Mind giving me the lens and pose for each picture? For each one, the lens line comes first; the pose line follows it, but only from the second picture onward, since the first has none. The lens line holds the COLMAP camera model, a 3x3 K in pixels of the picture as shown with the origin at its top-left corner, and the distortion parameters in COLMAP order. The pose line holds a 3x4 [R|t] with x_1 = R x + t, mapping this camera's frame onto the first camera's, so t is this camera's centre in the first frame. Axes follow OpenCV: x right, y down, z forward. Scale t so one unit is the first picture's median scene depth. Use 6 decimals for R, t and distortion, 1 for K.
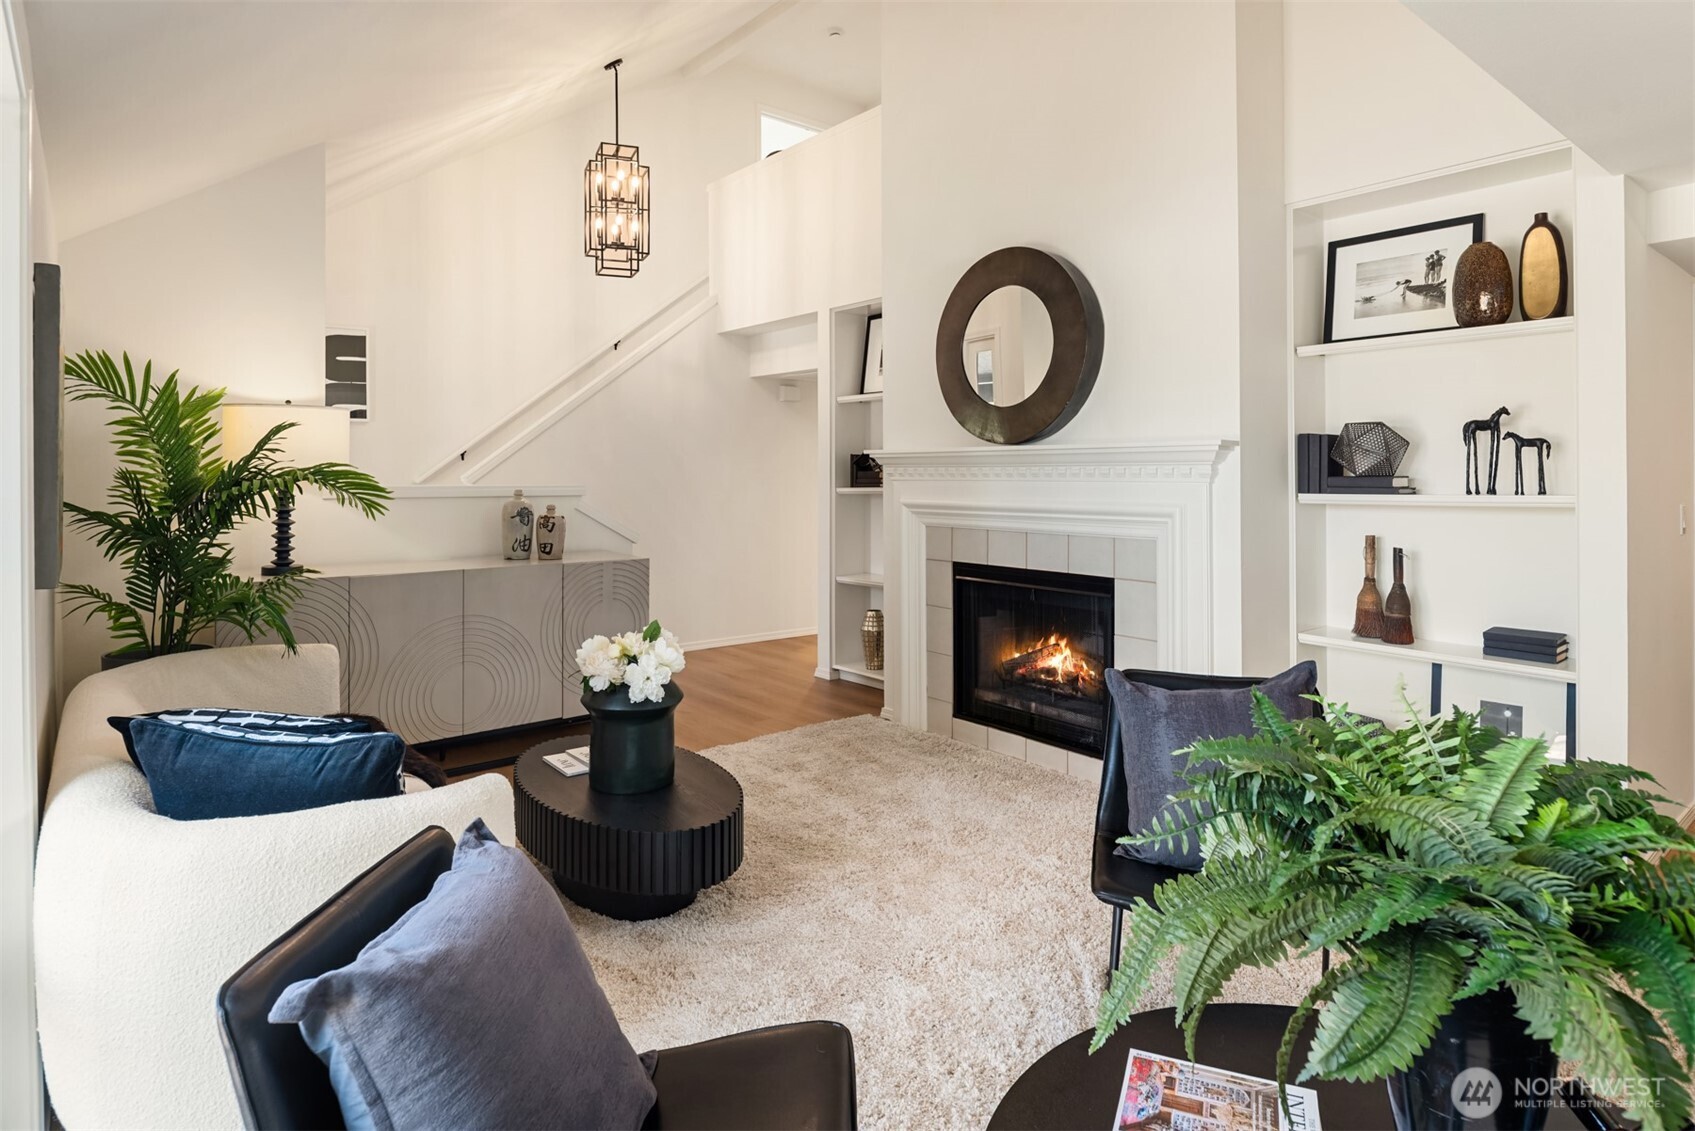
lens RADIAL K [[917.2, 0, 849.2], [0, 917.2, 563.8], [0, 0, 1]] dist [-0.003054, -0.003315]
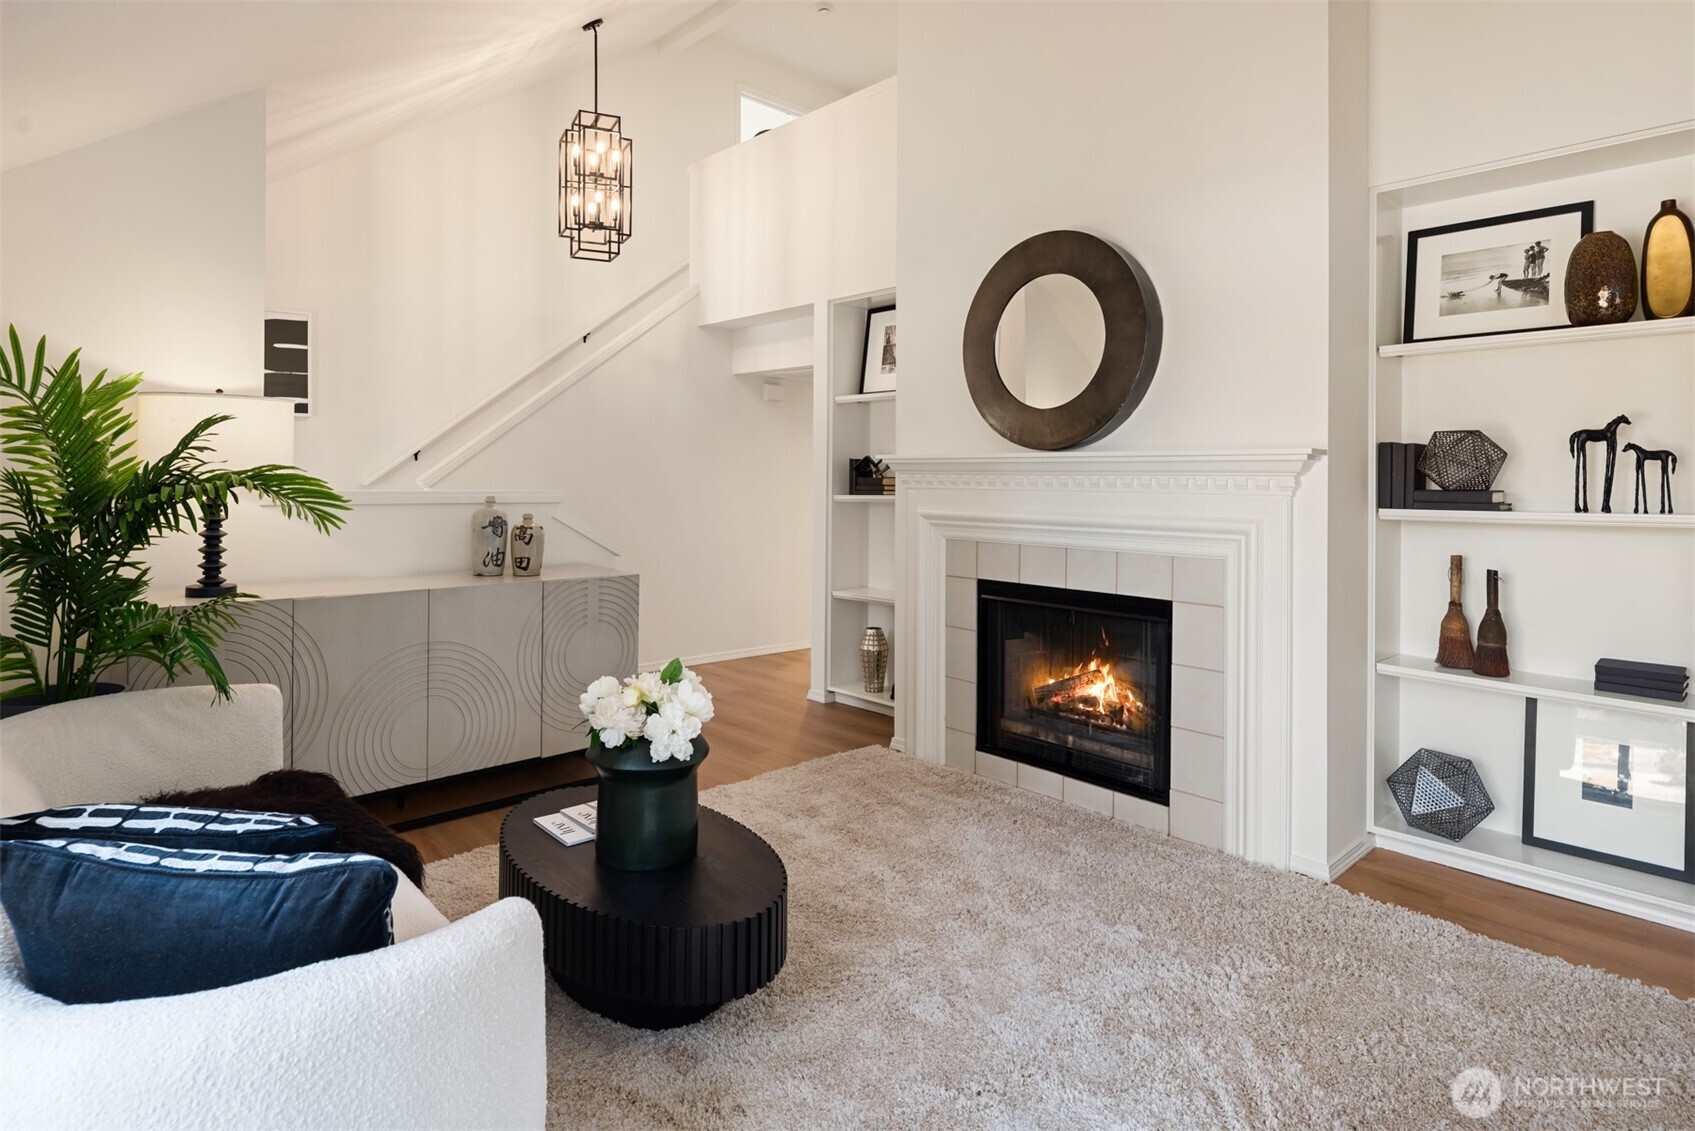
lens RADIAL K [[917.2, 0, 847.4], [0, 917.2, 564.5], [0, 0, 1]] dist [-0.003054, -0.003315]
pose [[0.998446, 0.003667, 0.055601, -0.083694], [-0.003558, 0.999992, -0.002069, -0.018097], [-0.055608, 0.001868, 0.998451, 0.130090]]
